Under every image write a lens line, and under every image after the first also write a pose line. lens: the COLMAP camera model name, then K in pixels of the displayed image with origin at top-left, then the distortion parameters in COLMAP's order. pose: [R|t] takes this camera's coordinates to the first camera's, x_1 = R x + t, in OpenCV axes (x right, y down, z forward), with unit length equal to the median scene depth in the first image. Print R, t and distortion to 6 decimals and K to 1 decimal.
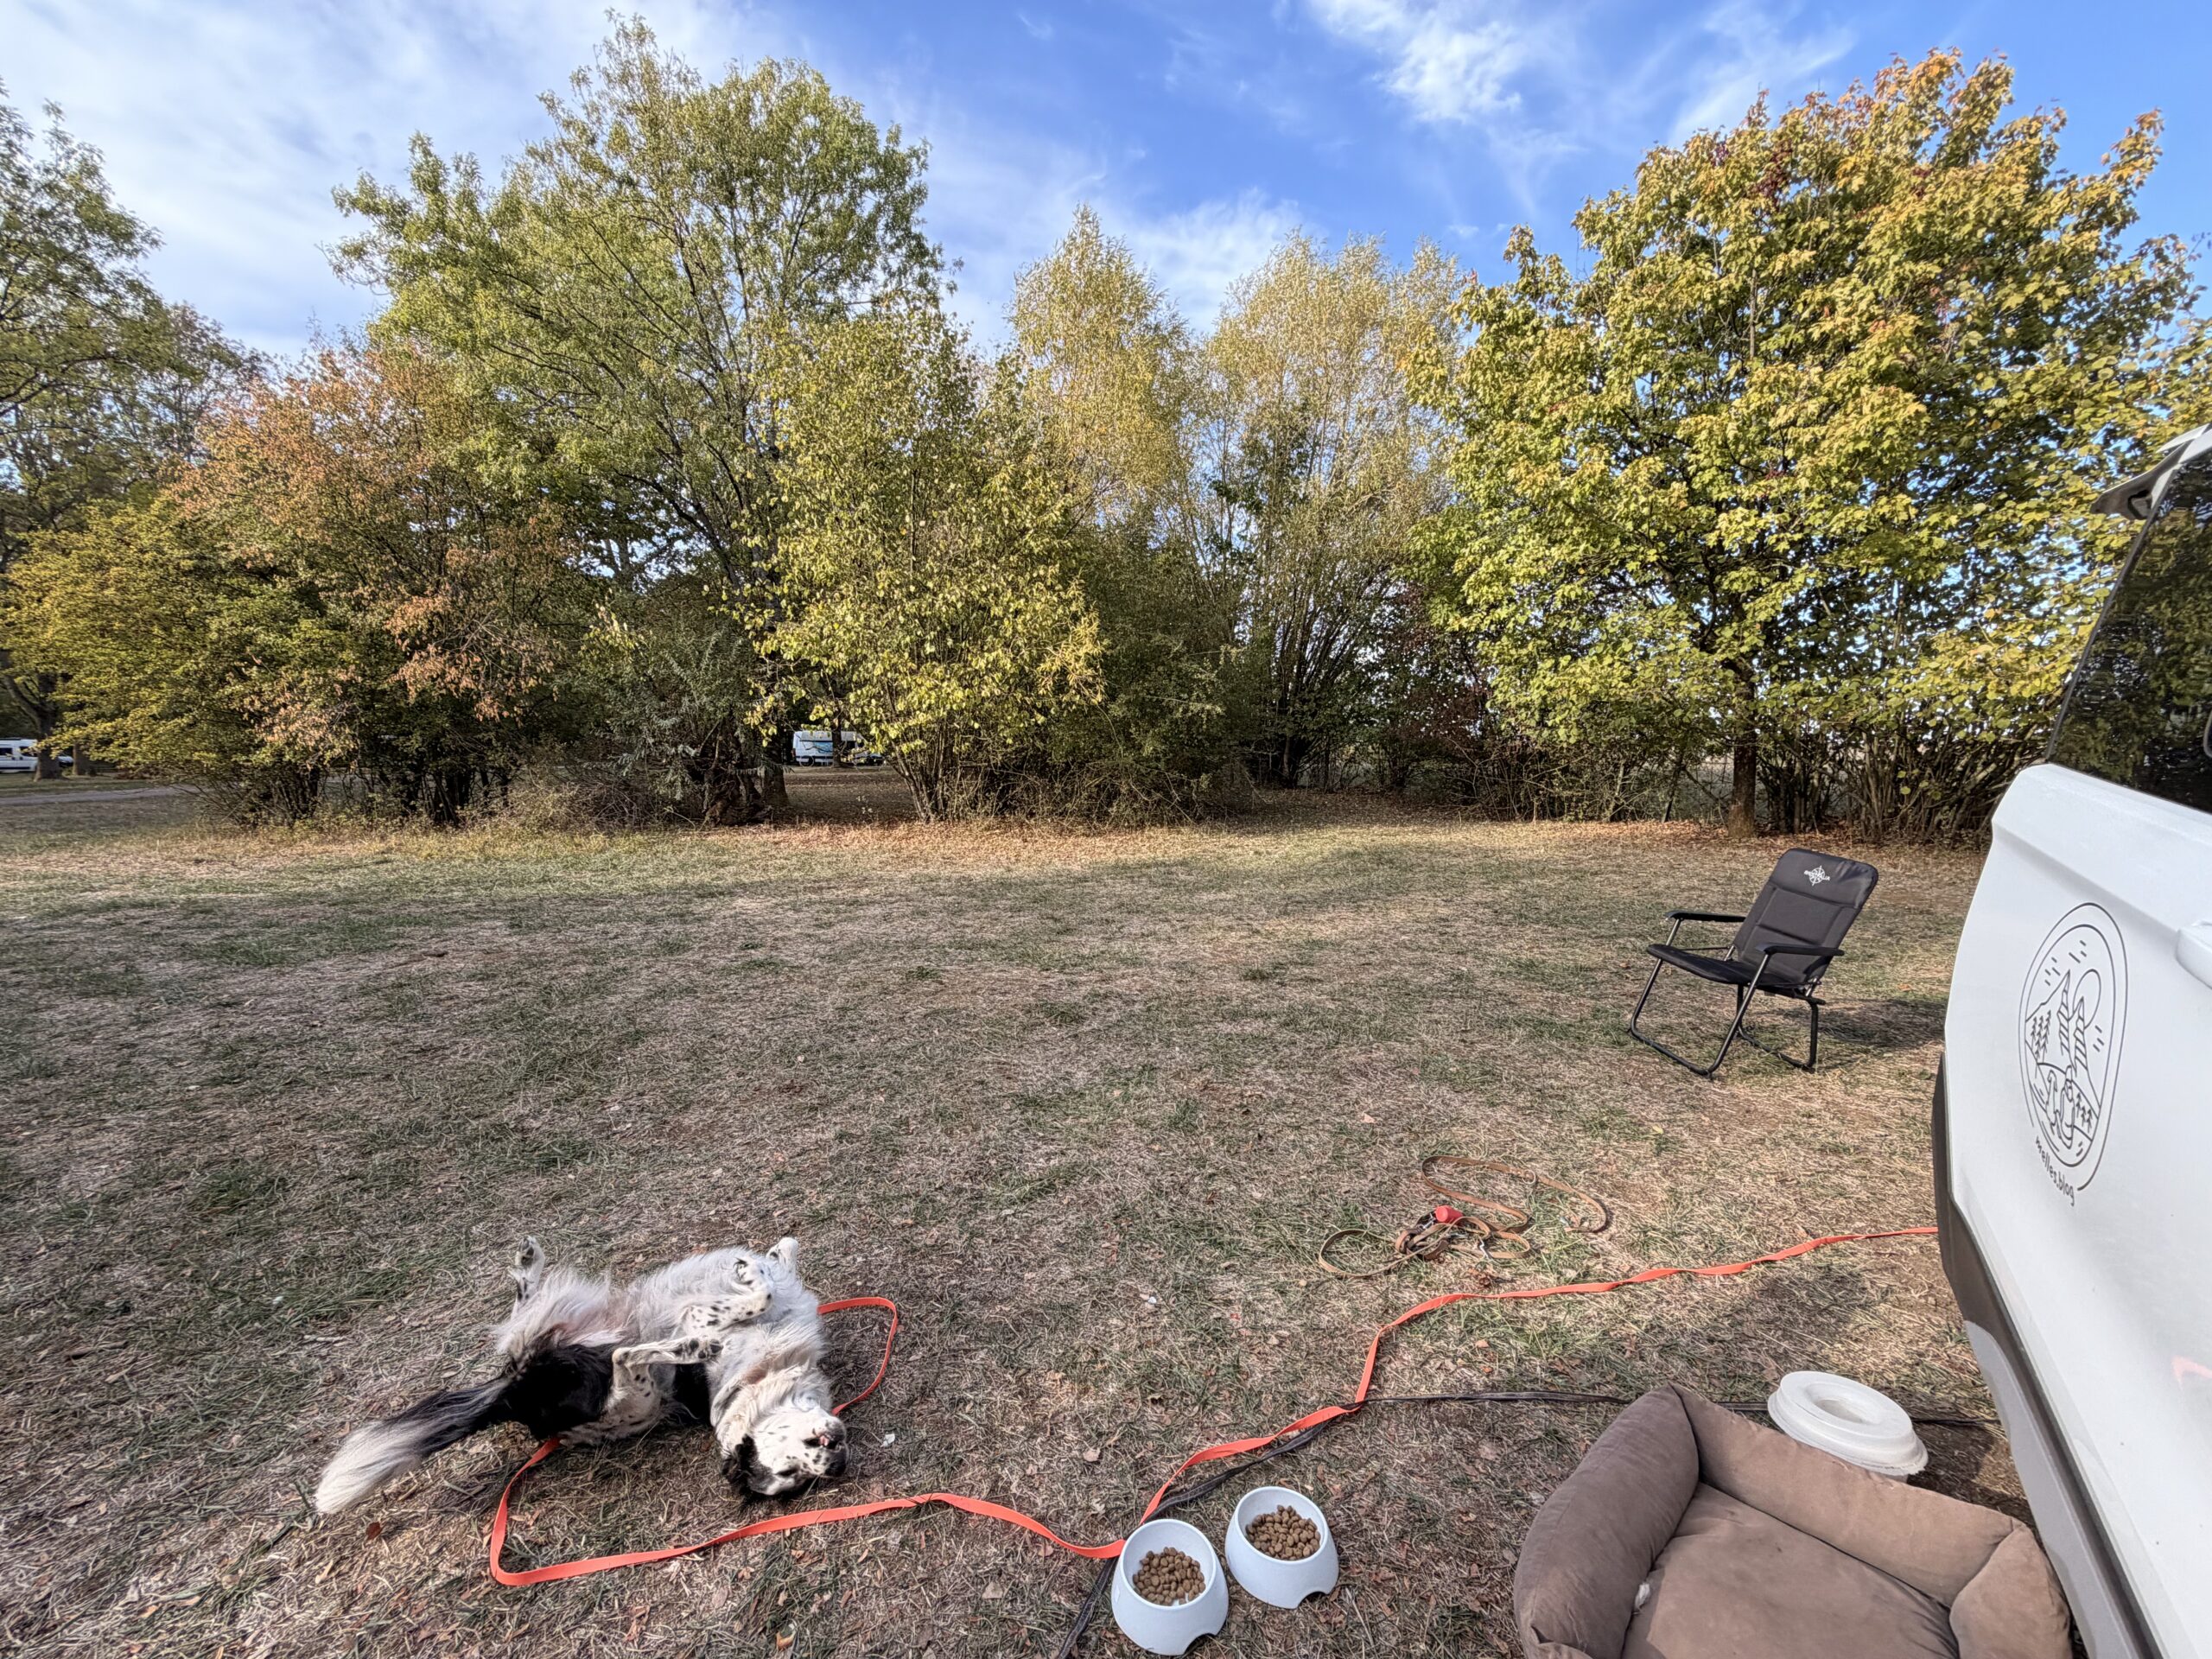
lens RADIAL K [[894.5, 0, 1106.0], [0, 894.5, 829.5], [0, 0, 1]] dist [-0.018344, 0.006461]
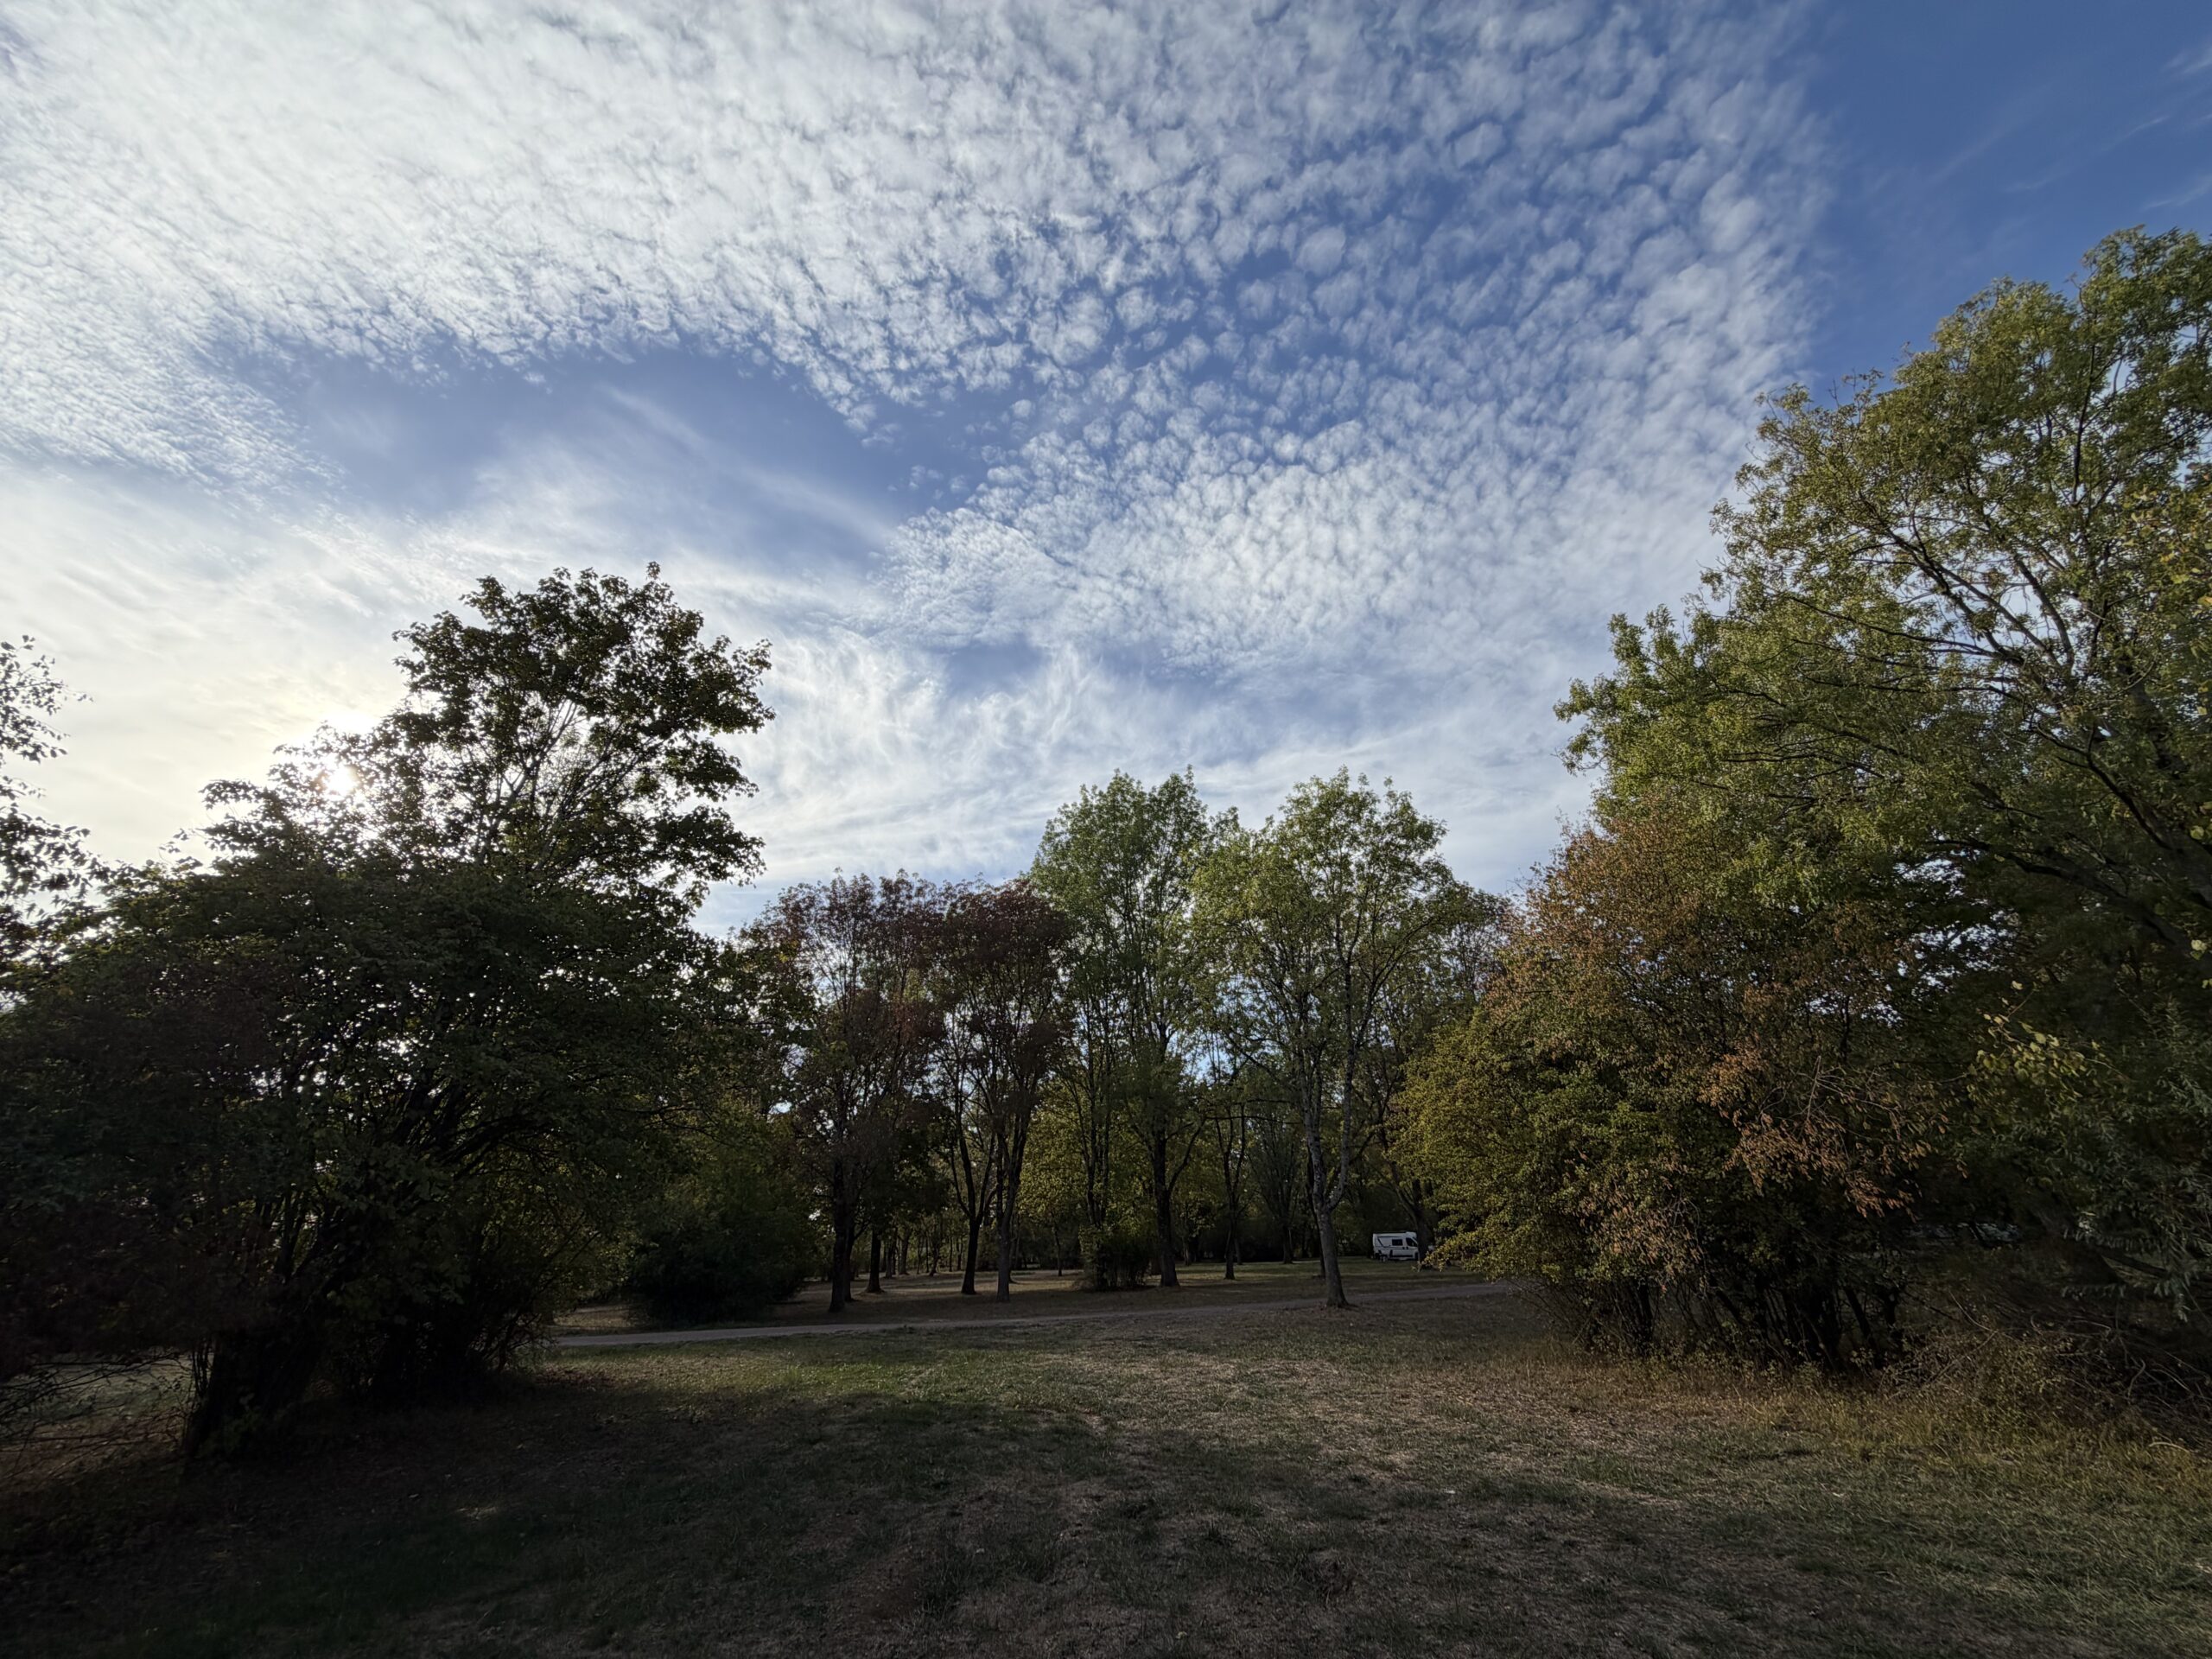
lens RADIAL K [[911.5, 0, 1114.2], [0, 911.5, 836.0], [0, 0, 1]] dist [0.001952, 0.000146]
pose [[0.390773, -0.388791, -0.834349, -0.205731], [-0.051031, 0.895877, -0.441362, -0.041280], [0.919071, 0.215050, 0.330244, 0.148531]]
